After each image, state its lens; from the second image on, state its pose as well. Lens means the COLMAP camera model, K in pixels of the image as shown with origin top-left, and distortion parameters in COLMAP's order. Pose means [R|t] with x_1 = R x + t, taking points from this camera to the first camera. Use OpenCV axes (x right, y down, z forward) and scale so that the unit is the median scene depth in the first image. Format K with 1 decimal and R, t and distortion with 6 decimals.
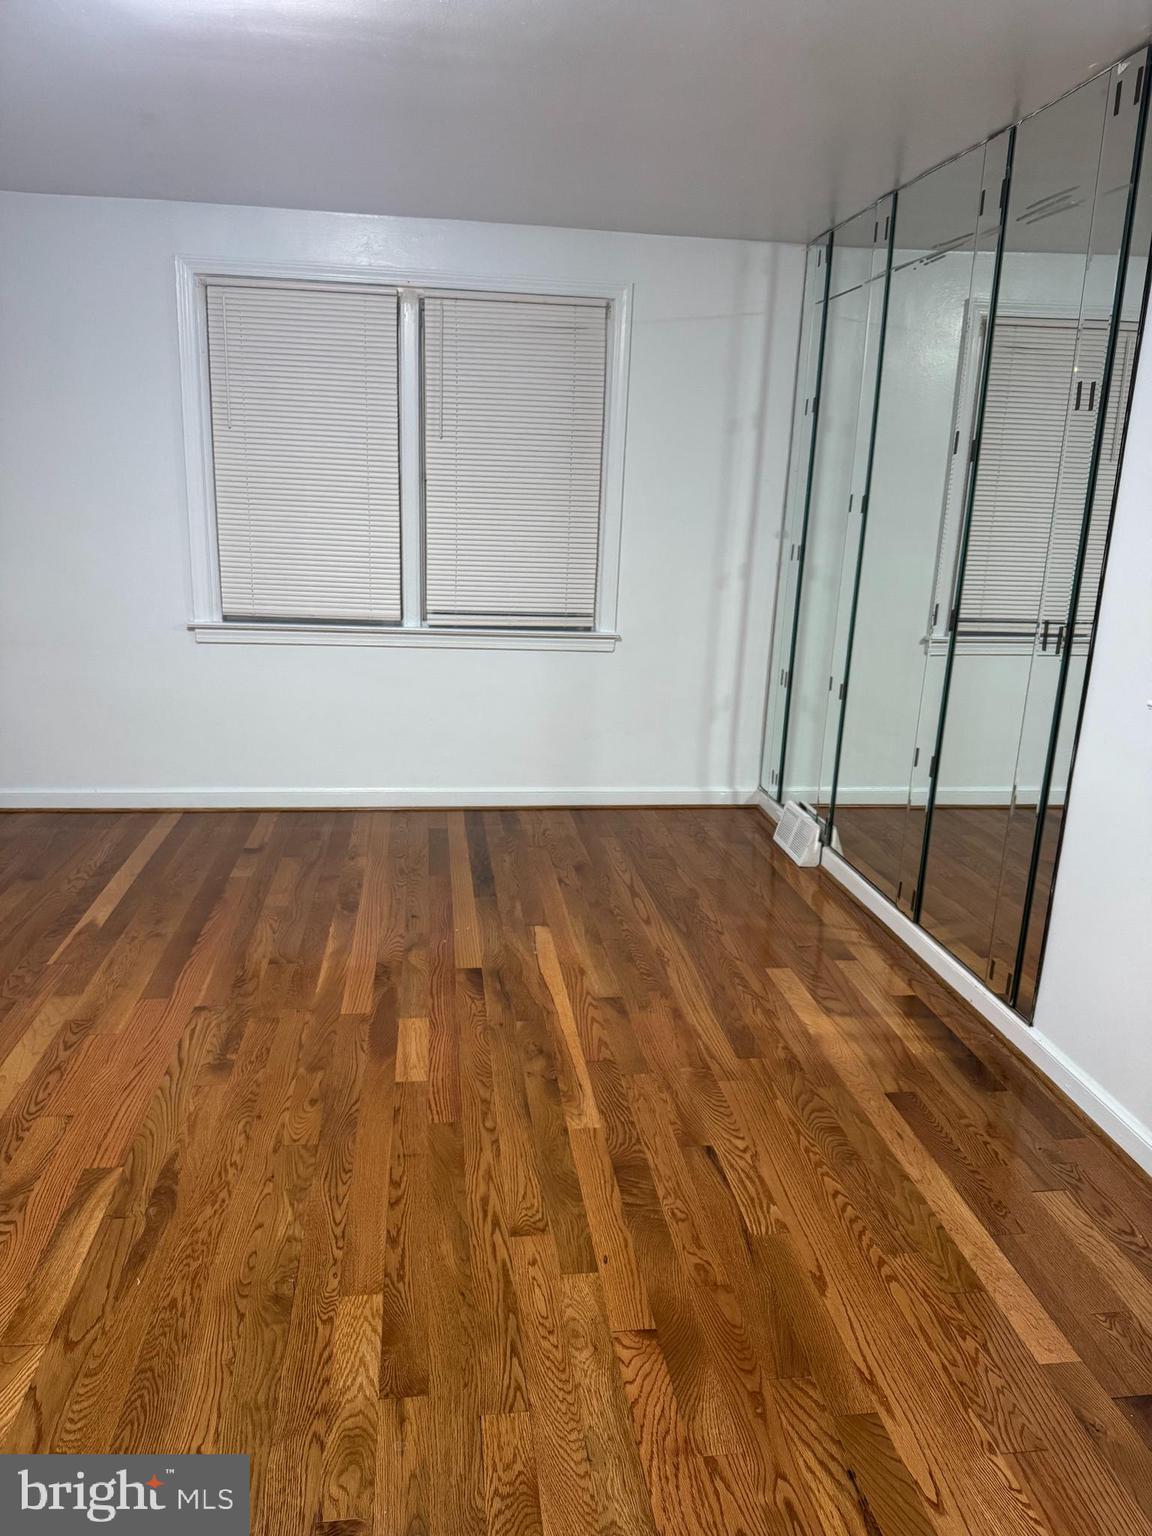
lens RADIAL K [[1077.7, 0, 581.9], [0, 1077.7, 767.1], [0, 0, 1]] dist [0.001157, -0.000907]
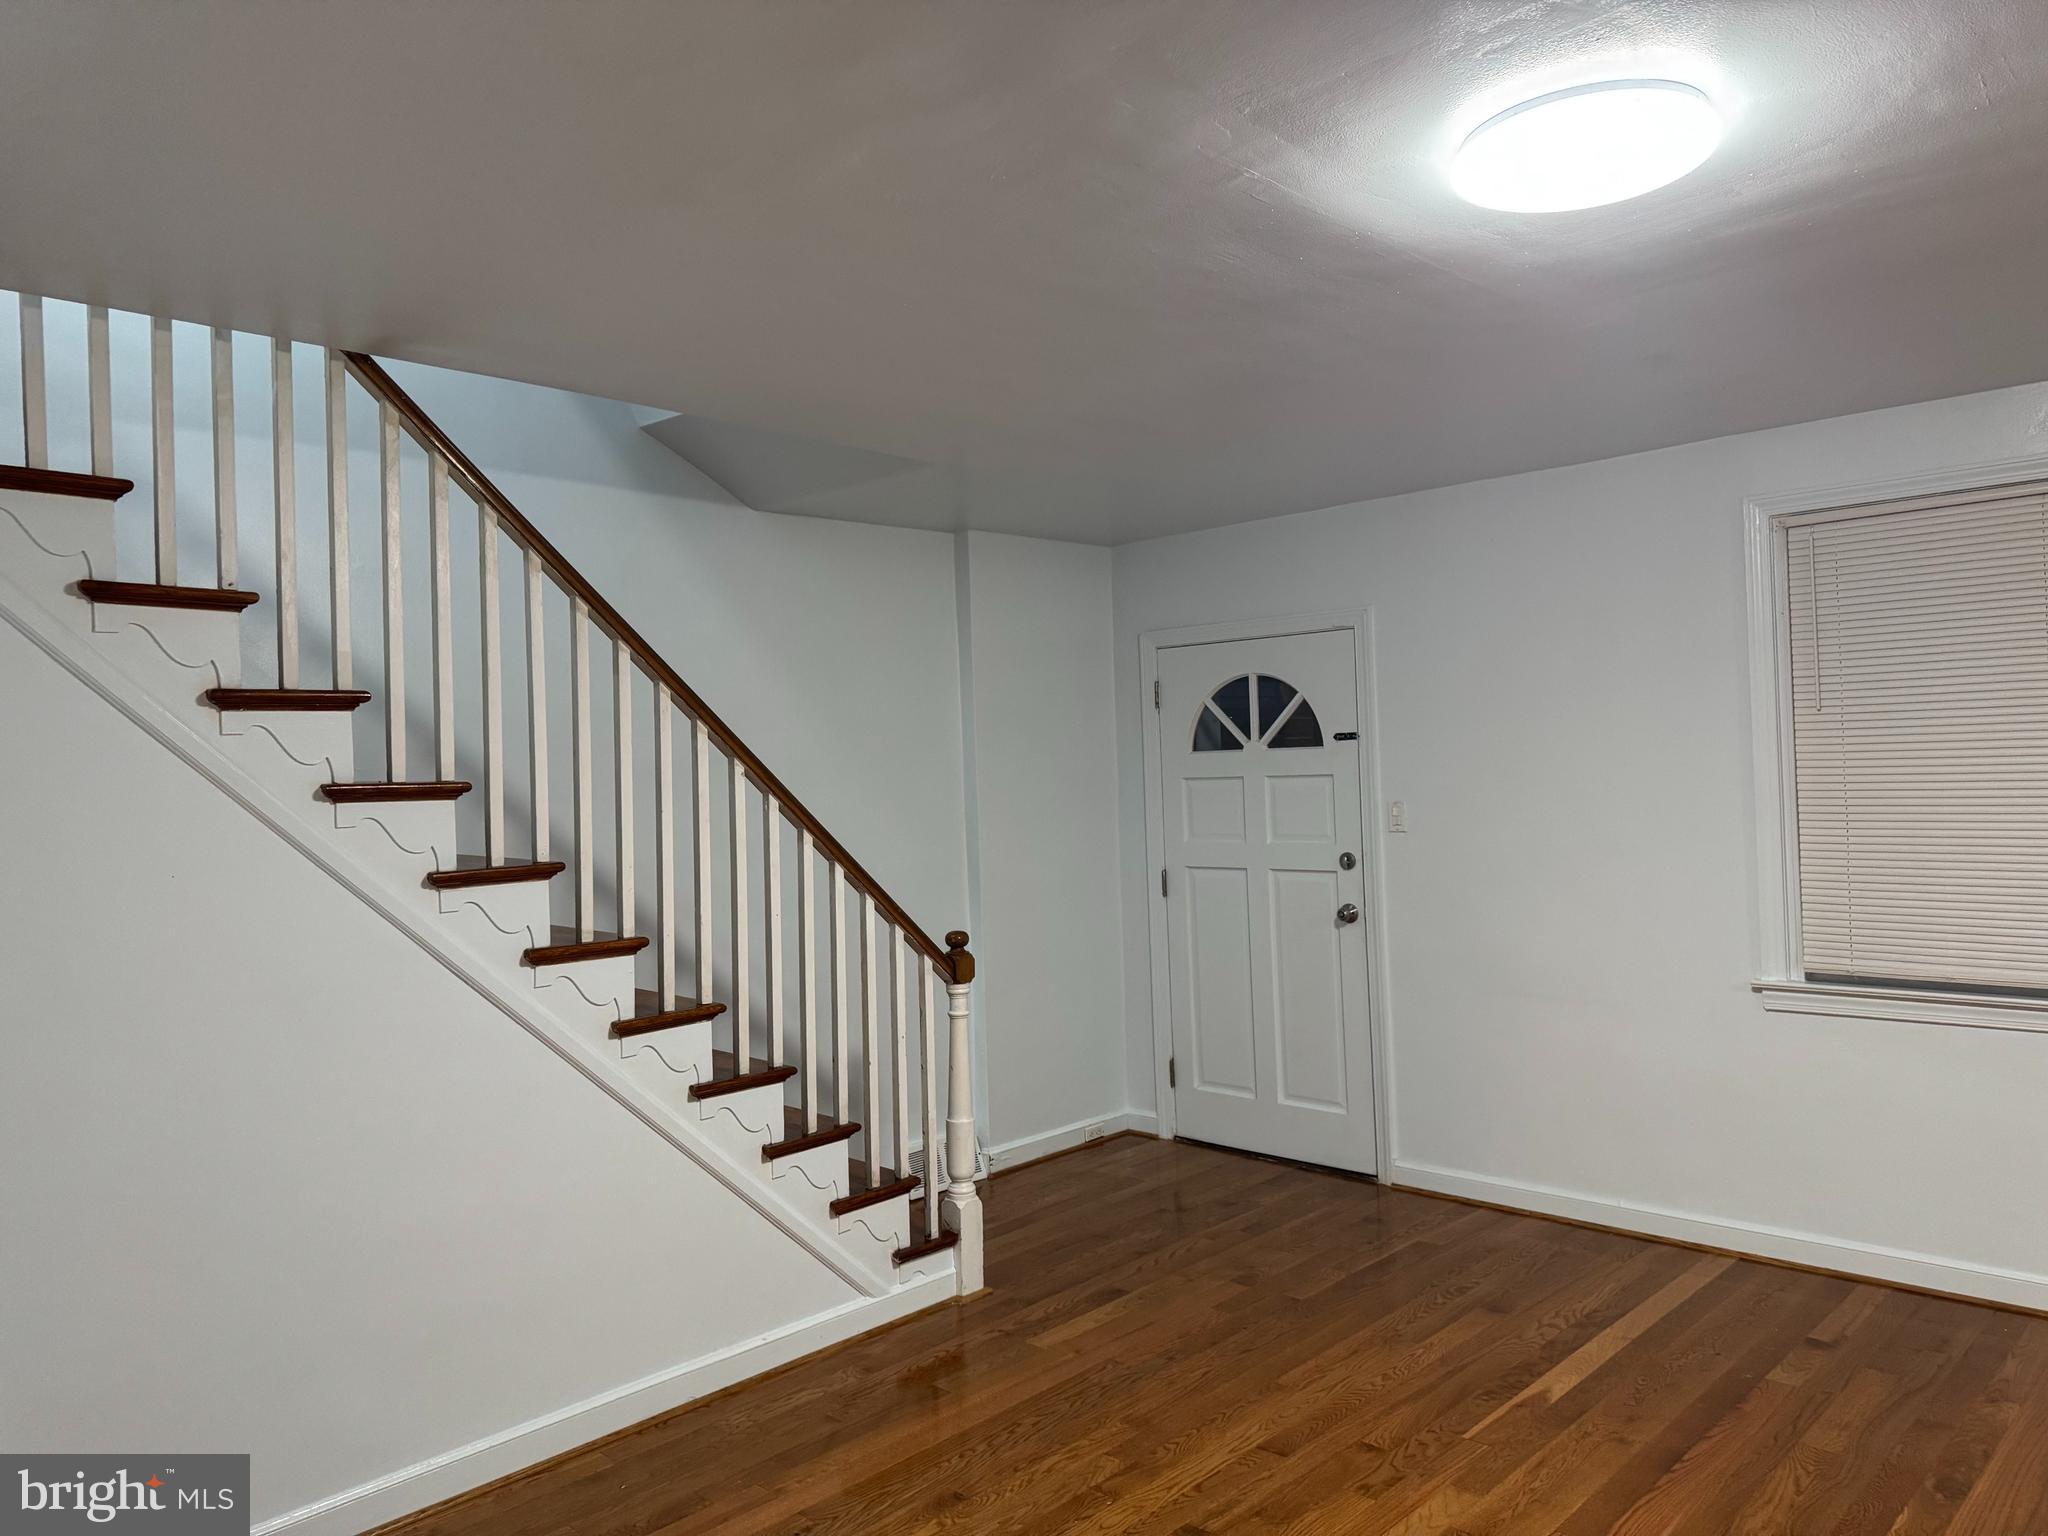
lens RADIAL K [[1437.0, 0, 1030.2], [0, 1437.0, 773.9], [0, 0, 1]] dist [0.001157, -0.000907]
pose [[0.607467, -0.060648, -0.792026, 0.118262], [-0.137698, 0.973946, -0.180190, -0.037676], [0.782319, 0.218520, 0.583289, 0.063930]]
